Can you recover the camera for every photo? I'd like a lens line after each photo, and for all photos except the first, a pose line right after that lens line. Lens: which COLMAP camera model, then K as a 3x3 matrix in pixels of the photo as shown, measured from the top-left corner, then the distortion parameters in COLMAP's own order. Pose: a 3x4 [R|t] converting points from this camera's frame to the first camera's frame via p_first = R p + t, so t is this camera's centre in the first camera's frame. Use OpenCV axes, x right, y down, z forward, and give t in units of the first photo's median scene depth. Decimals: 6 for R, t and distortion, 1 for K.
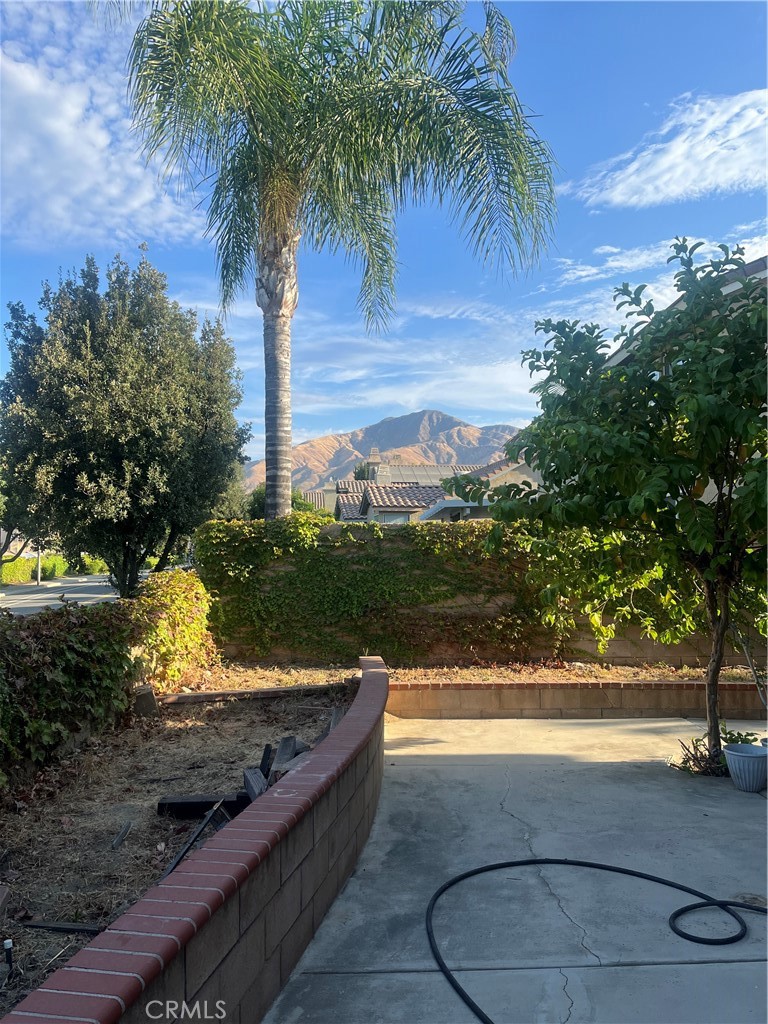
lens RADIAL K [[757.3, 0, 384.0], [0, 757.3, 512.0], [0, 0, 1]] dist [0.061643, -0.080100]
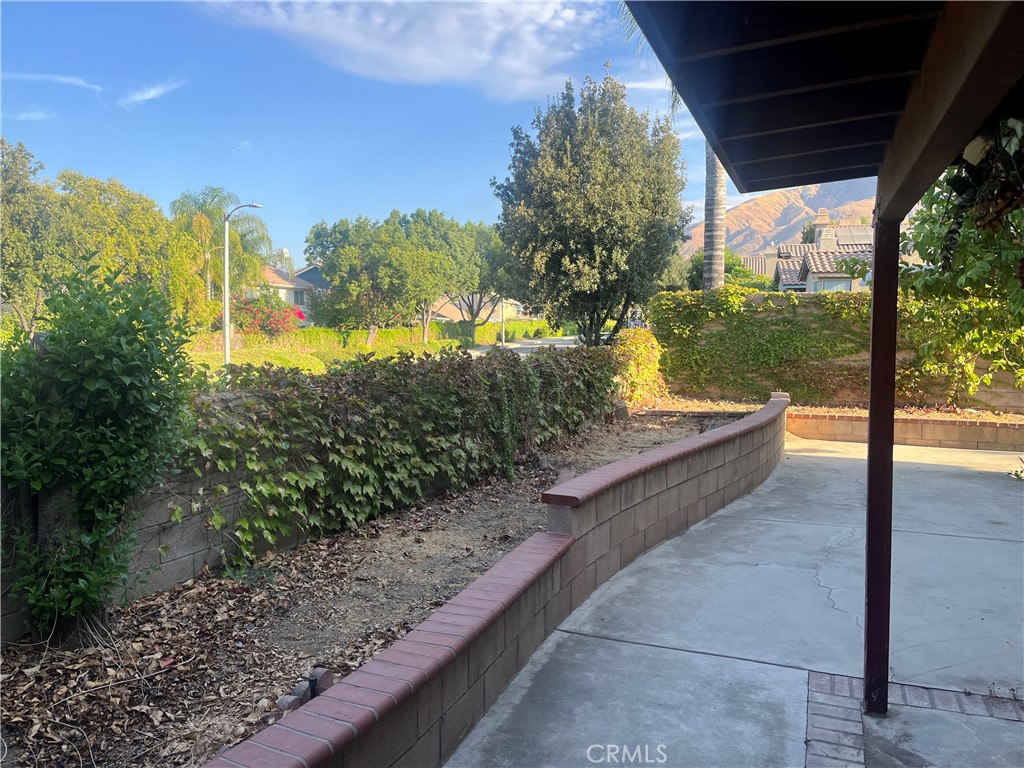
lens RADIAL K [[763.9, 0, 515.6], [0, 763.9, 388.0], [0, 0, 1]] dist [0.074453, -0.084420]
pose [[0.923633, 0.040474, -0.381136, 0.058948], [0.014377, 0.990050, 0.139978, -0.014441], [0.383009, -0.134768, 0.913861, -0.369361]]
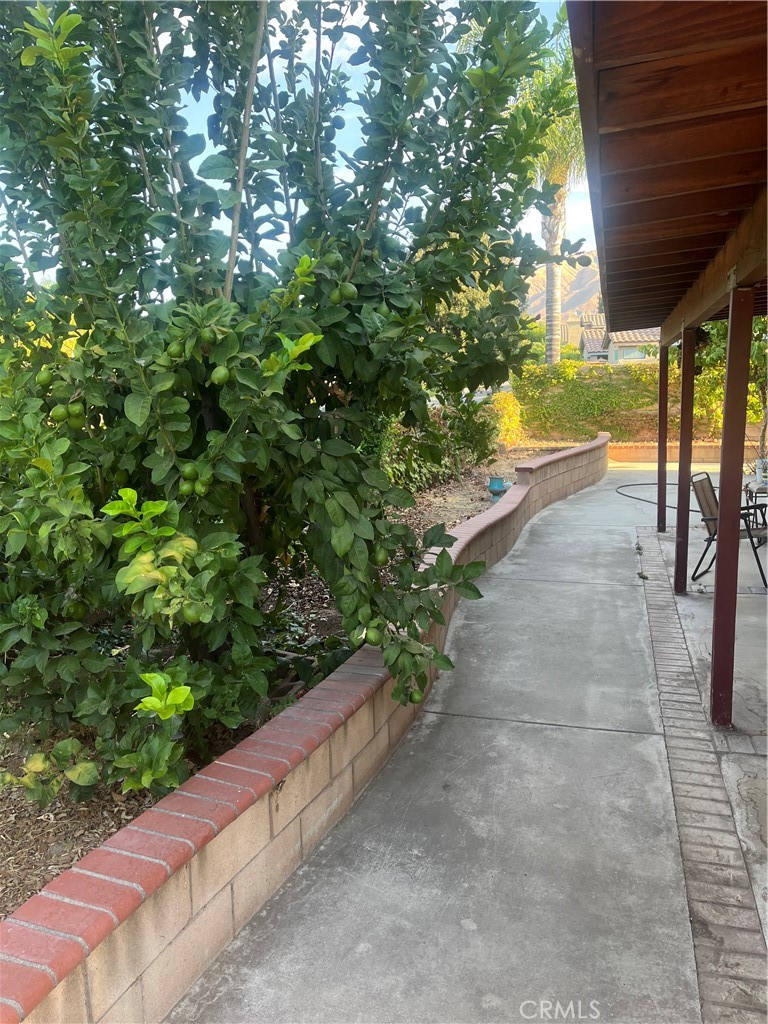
lens RADIAL K [[781.4, 0, 384.0], [0, 781.4, 512.0], [0, 0, 1]] dist [0.059744, -0.093472]
pose [[0.955109, 0.027787, -0.294948, 0.040358], [0.035579, 0.977627, 0.207313, -0.050605], [0.294110, -0.208501, 0.932752, -1.013090]]
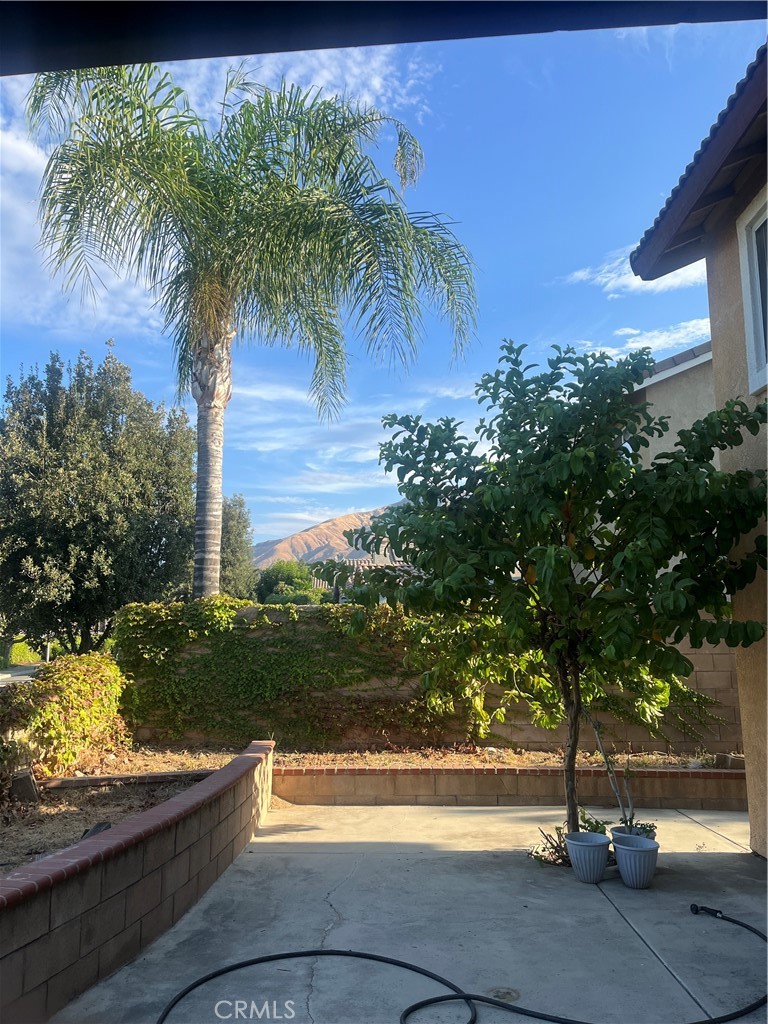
lens RADIAL K [[757.3, 0, 384.0], [0, 757.3, 512.0], [0, 0, 1]] dist [0.061643, -0.080100]
pose [[0.999414, -0.004962, -0.033867, 0.148823], [0.001471, 0.994749, -0.102335, -0.006087], [0.034197, 0.102225, 0.994173, -0.023784]]
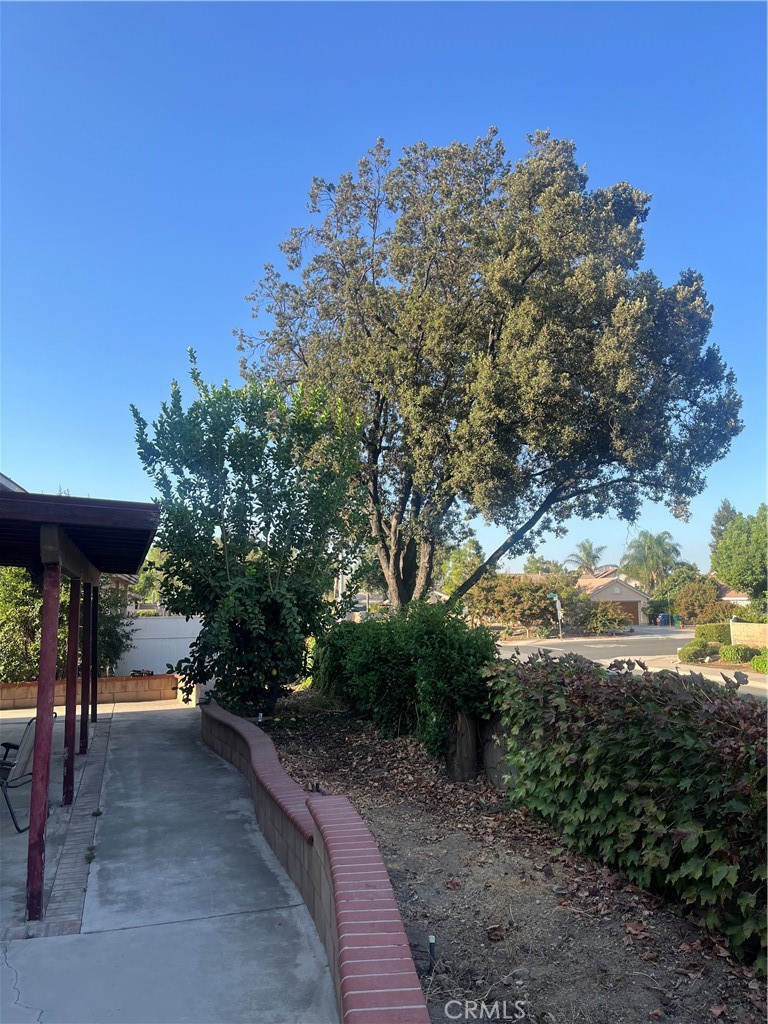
lens RADIAL K [[757.3, 0, 384.0], [0, 757.3, 512.0], [0, 0, 1]] dist [0.061643, -0.080100]
pose [[-0.952944, -0.004322, -0.303116, 0.019756], [0.048259, 0.984984, -0.165761, 0.020807], [0.299281, -0.172589, -0.938426, 0.542082]]
